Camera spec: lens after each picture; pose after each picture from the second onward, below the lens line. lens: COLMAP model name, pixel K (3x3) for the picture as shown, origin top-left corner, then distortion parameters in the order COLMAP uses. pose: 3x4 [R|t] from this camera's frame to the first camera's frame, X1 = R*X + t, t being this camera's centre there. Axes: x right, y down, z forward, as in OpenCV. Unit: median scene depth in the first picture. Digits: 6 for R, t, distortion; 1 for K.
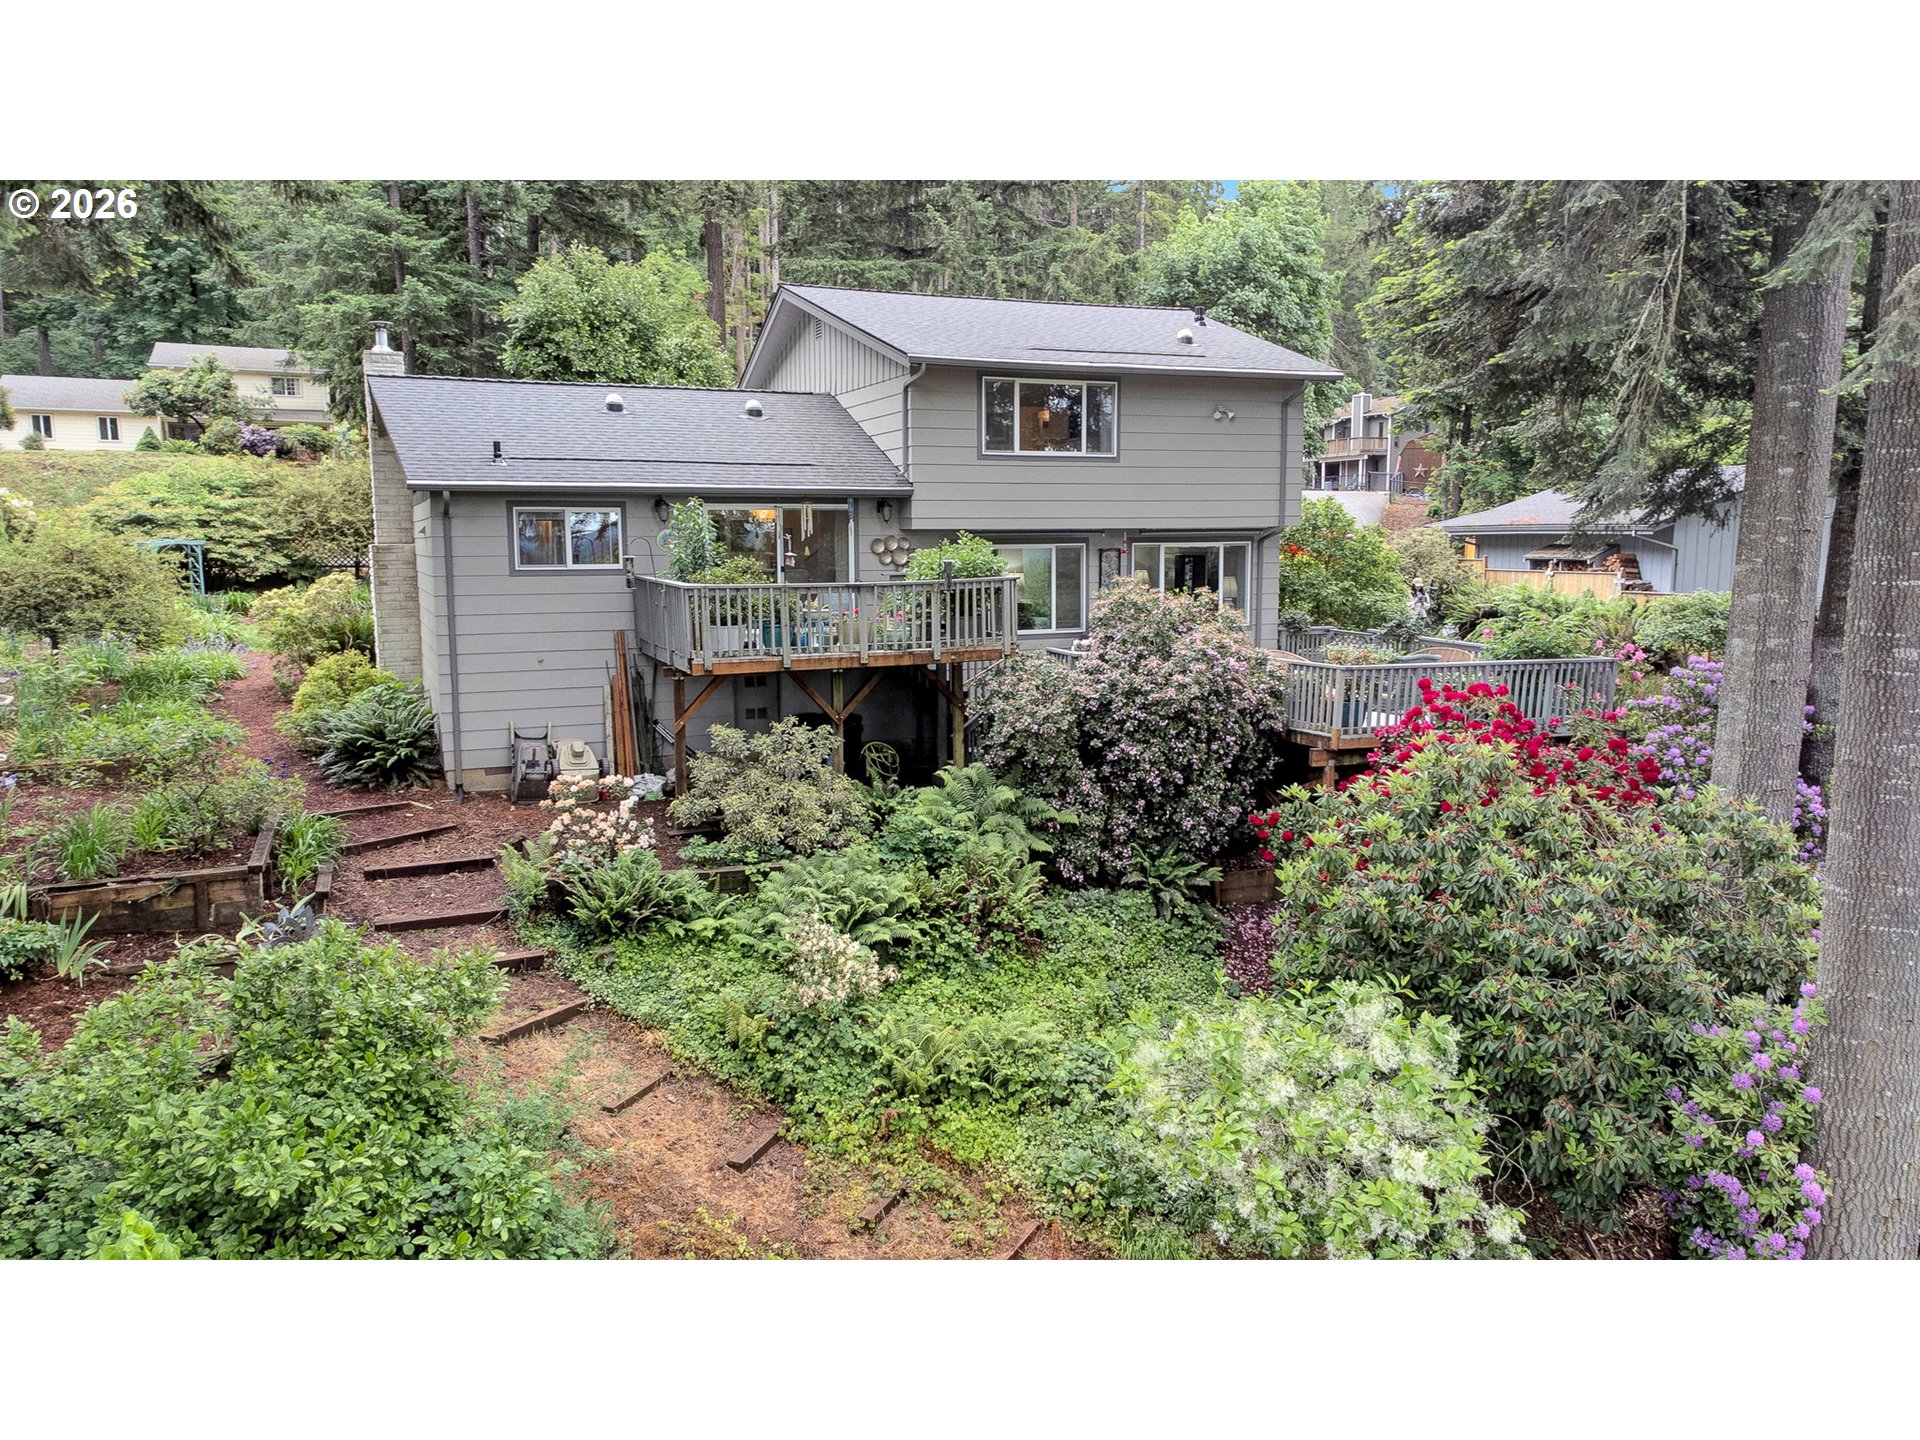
lens RADIAL K [[1425.8, 0, 951.6], [0, 1425.8, 721.0], [0, 0, 1]] dist [0.040290, 0.017149]
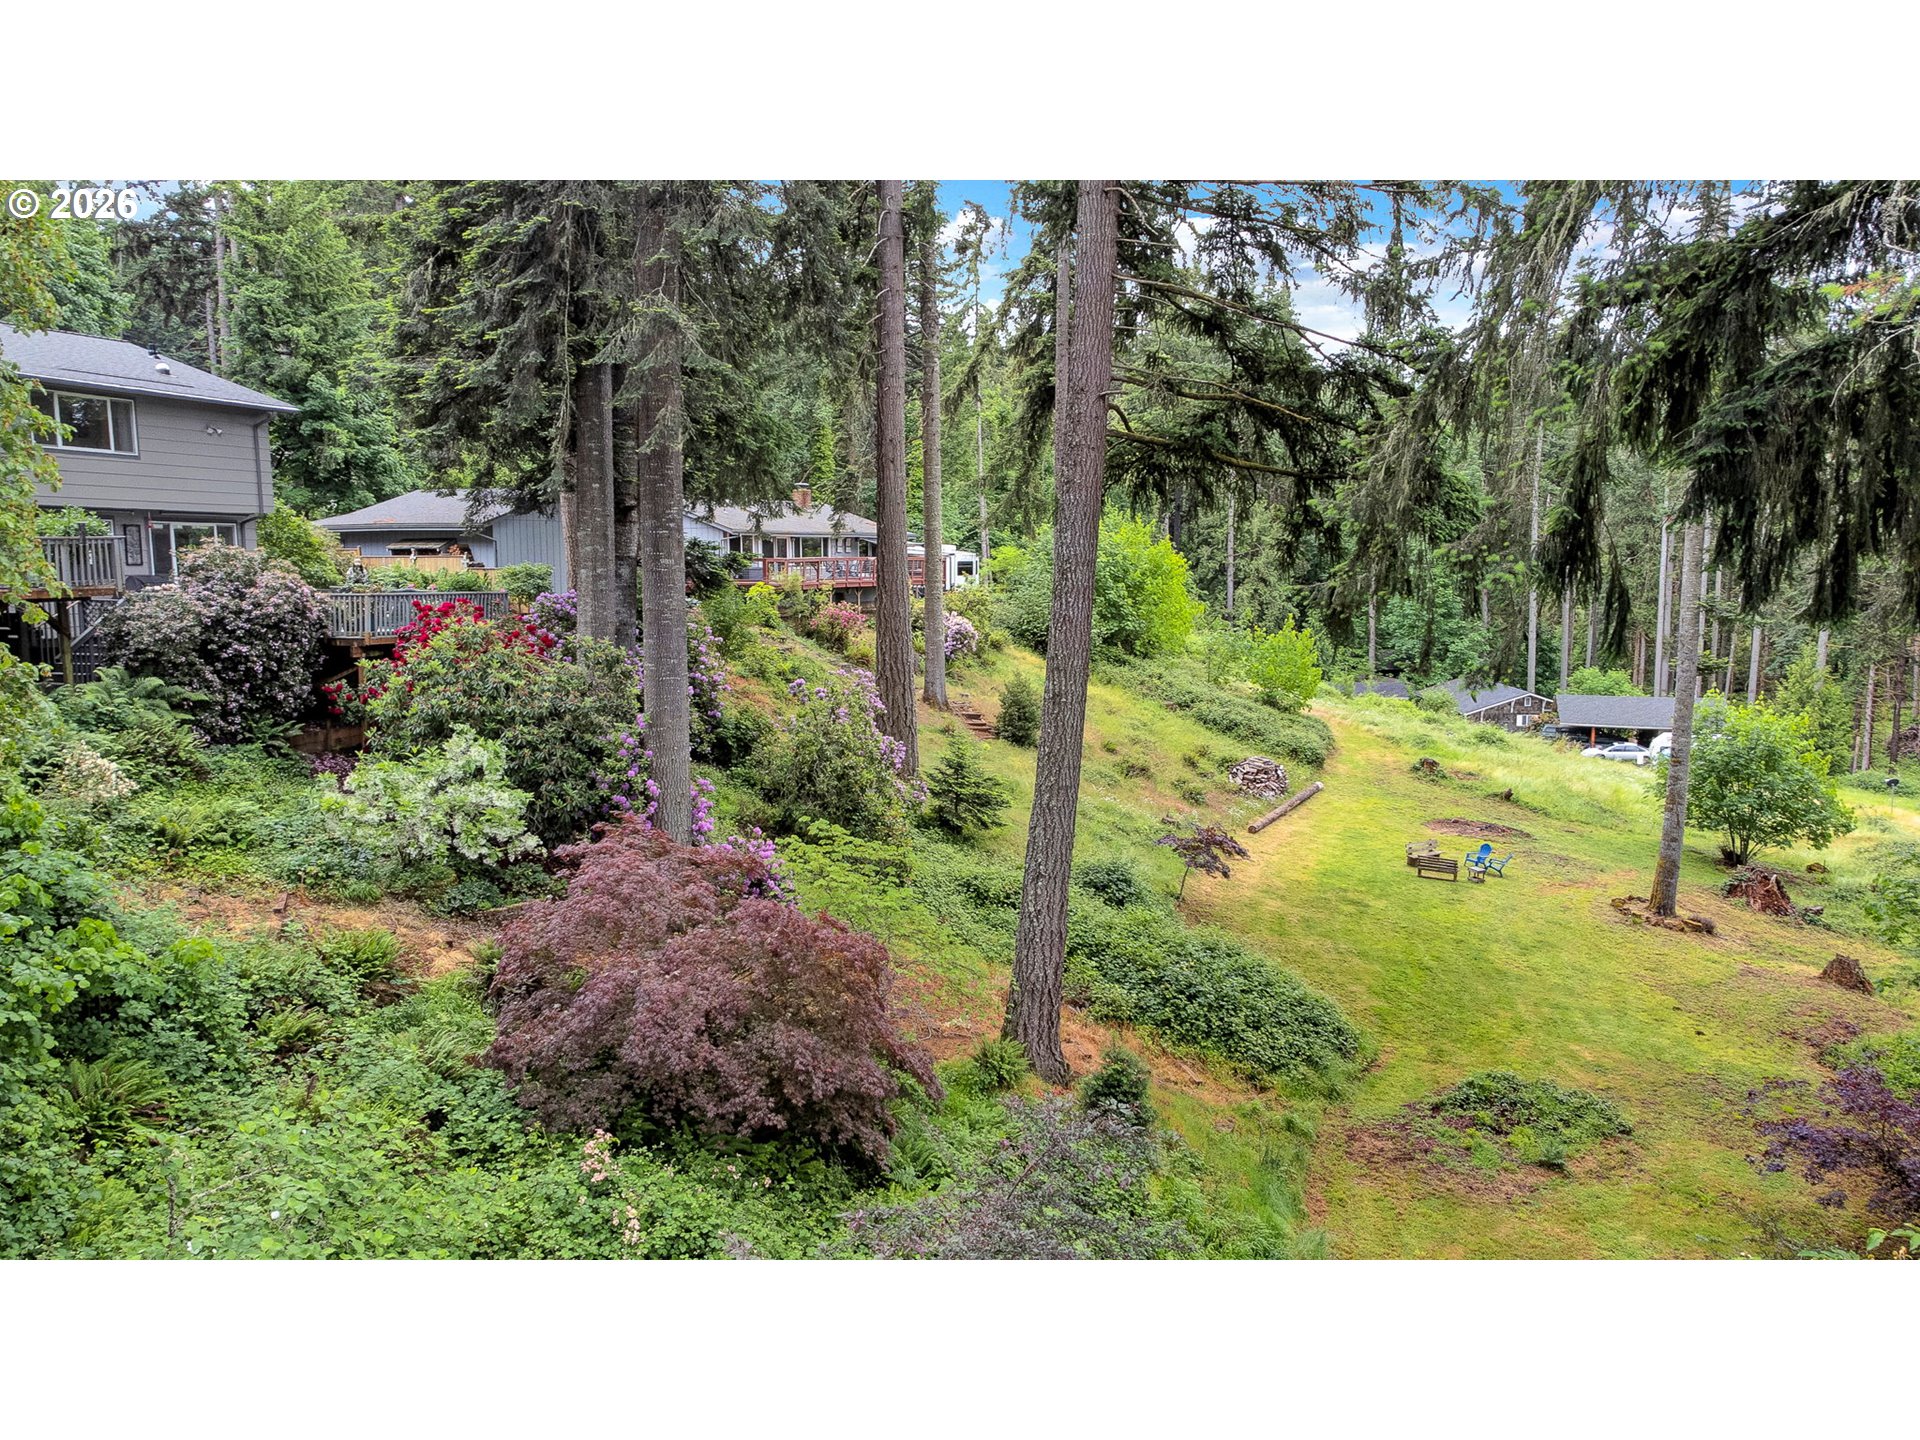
lens RADIAL K [[1425.8, 0, 959.2], [0, 1425.8, 724.1], [0, 0, 1]] dist [0.040290, 0.017149]
pose [[0.667443, -0.085120, 0.739780, -0.506518], [0.096893, 0.994927, 0.027059, 0.131874], [-0.738330, 0.053620, 0.672305, -0.599672]]
